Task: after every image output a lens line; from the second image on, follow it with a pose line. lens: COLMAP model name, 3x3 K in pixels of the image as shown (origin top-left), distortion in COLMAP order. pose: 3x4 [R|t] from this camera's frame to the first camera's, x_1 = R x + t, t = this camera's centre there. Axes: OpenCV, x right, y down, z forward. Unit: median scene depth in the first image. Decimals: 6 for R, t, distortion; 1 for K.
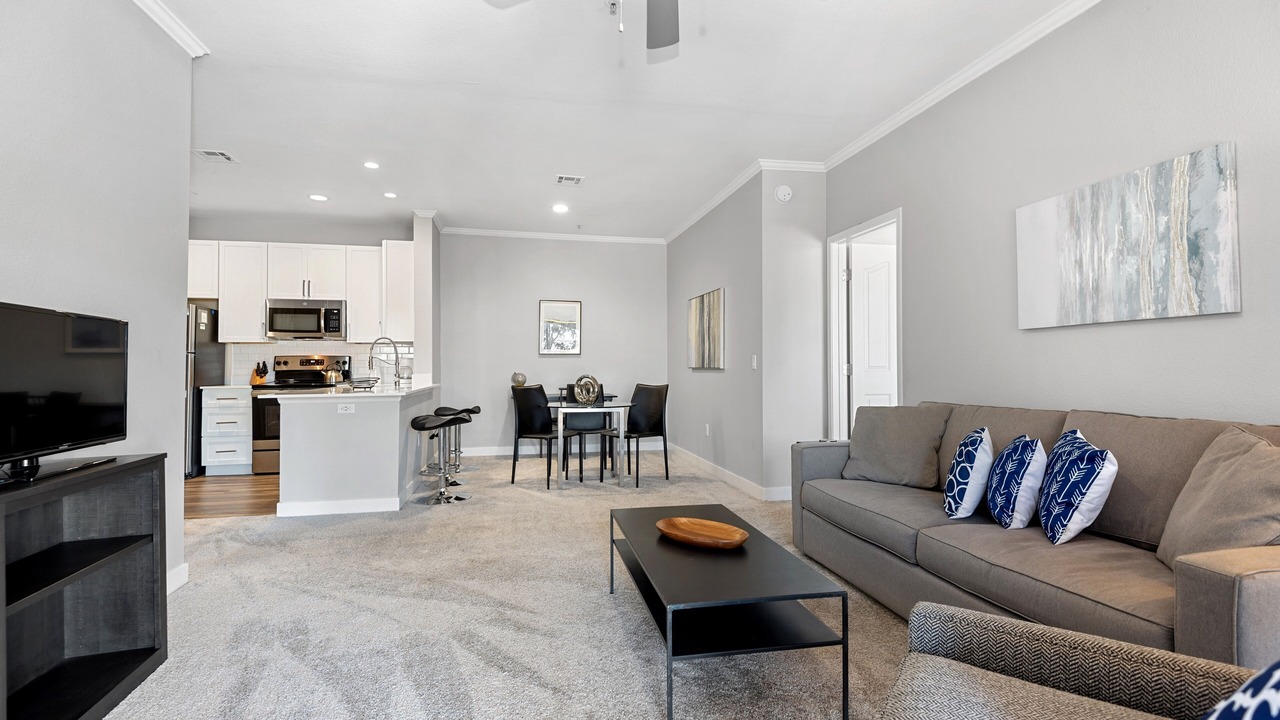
lens RADIAL K [[579.3, 0, 641.6], [0, 579.3, 351.4], [0, 0, 1]] dist [0.012990, -0.007516]
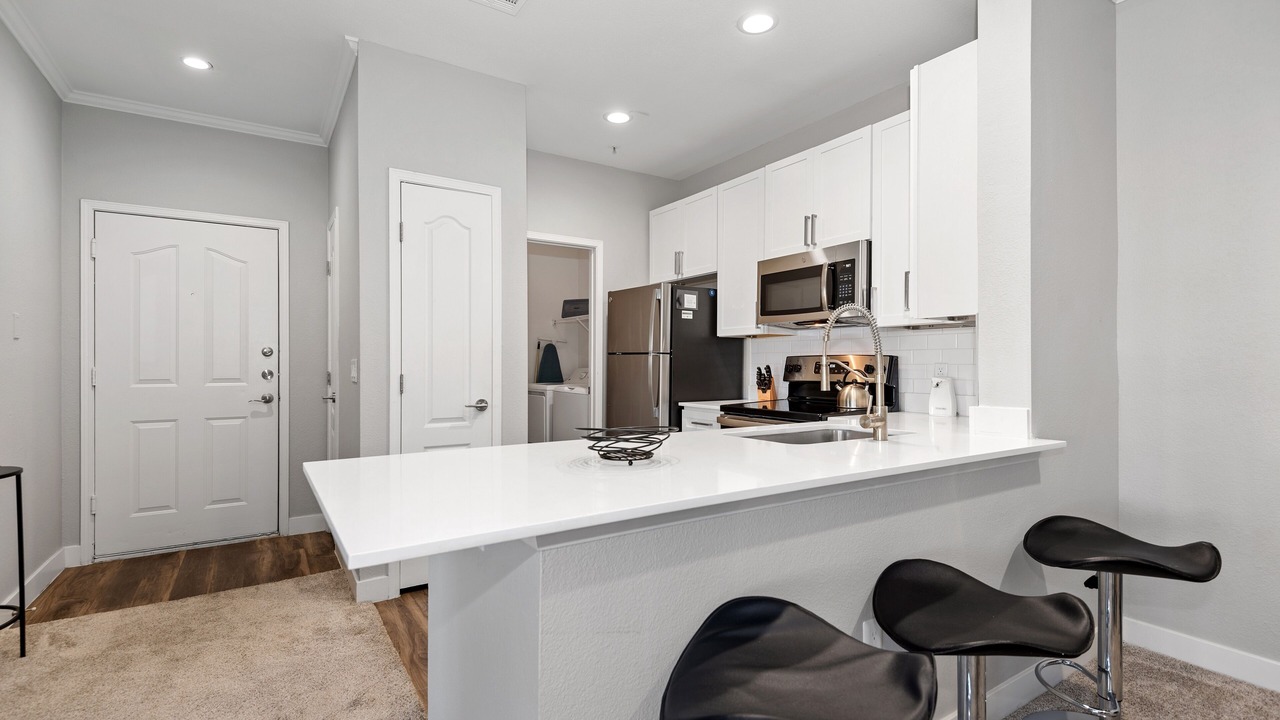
lens RADIAL K [[579.3, 0, 643.1], [0, 579.3, 359.9], [0, 0, 1]] dist [0.012990, -0.007516]
pose [[0.355740, 0.000731, -0.934585, -0.132303], [0.018897, 0.999790, 0.007975, 0.004469], [0.934394, -0.020498, 0.355652, 0.686496]]
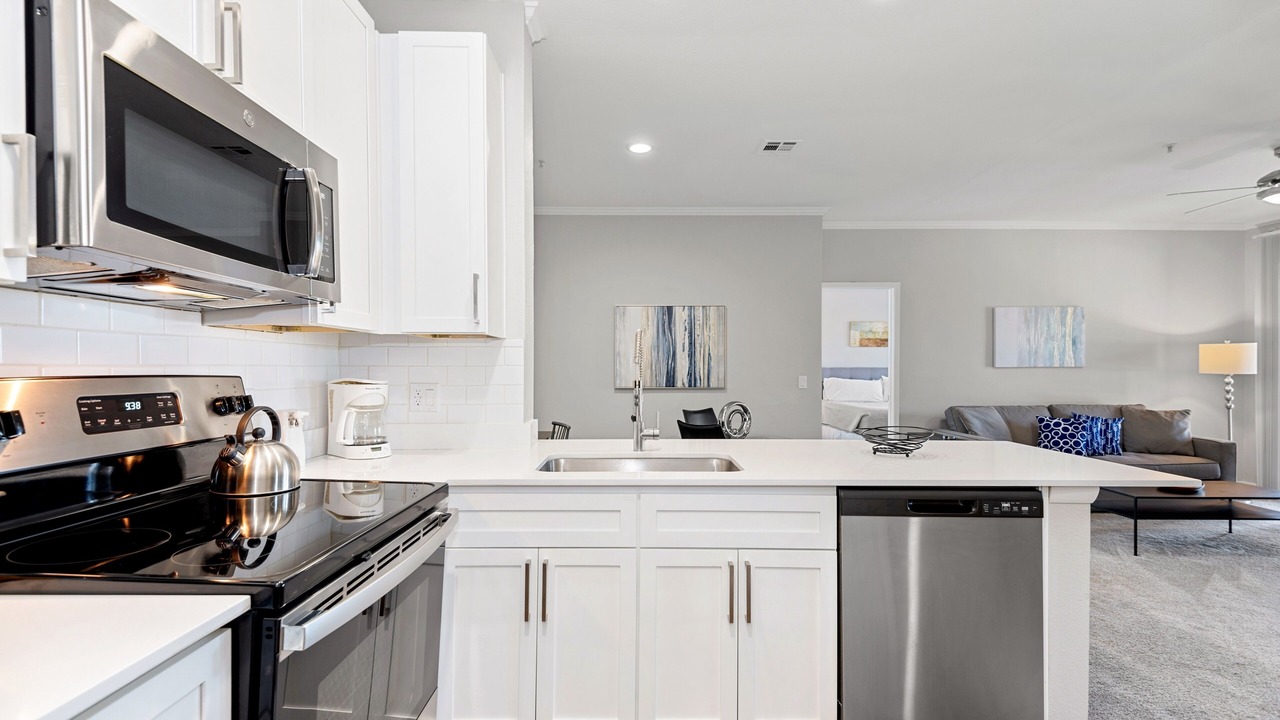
lens RADIAL K [[579.3, 0, 640.9], [0, 579.3, 367.5], [0, 0, 1]] dist [0.012990, -0.007516]
pose [[0.221117, 0.008141, 0.975213, -0.761642], [-0.026571, 0.999644, -0.002320, 0.000374], [-0.974885, -0.025399, 0.221254, 0.838222]]
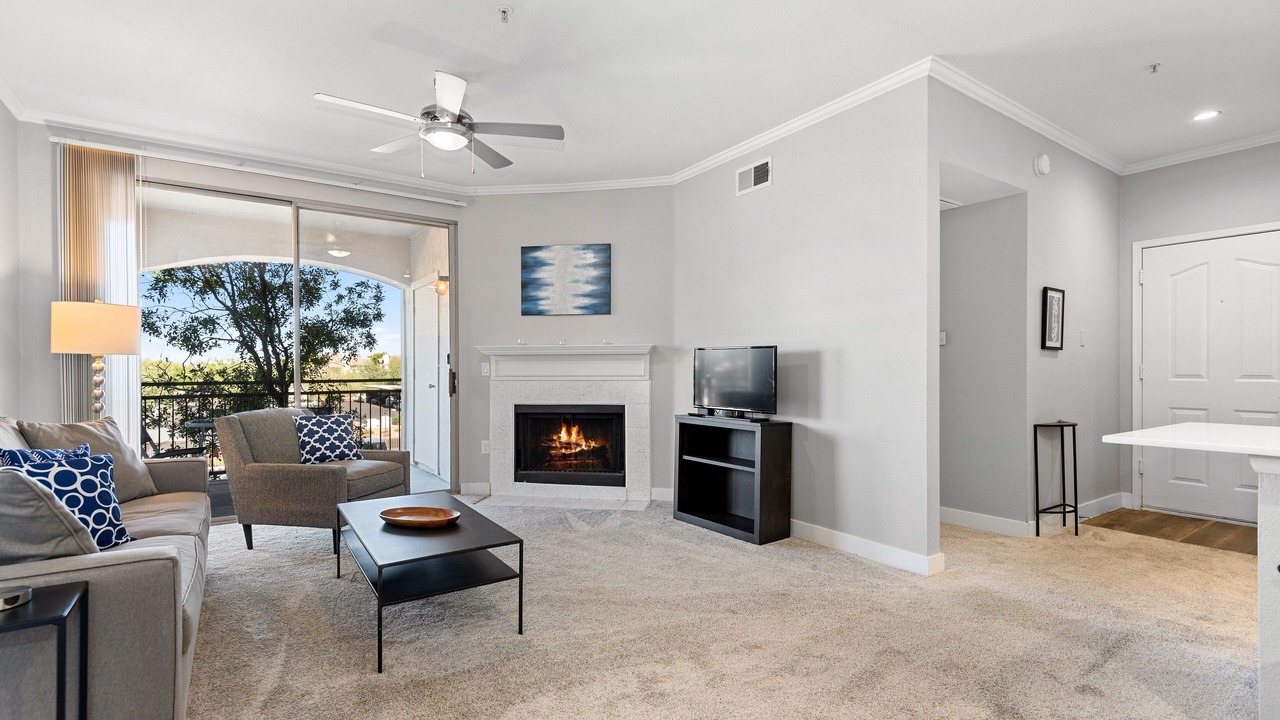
lens RADIAL K [[579.3, 0, 635.4], [0, 579.3, 372.5], [0, 0, 1]] dist [0.012990, -0.007516]
pose [[-0.929479, 0.009707, -0.368747, 0.049233], [0.015320, 0.999807, -0.012297, 0.015235], [0.368556, -0.017079, -0.929449, 0.855366]]
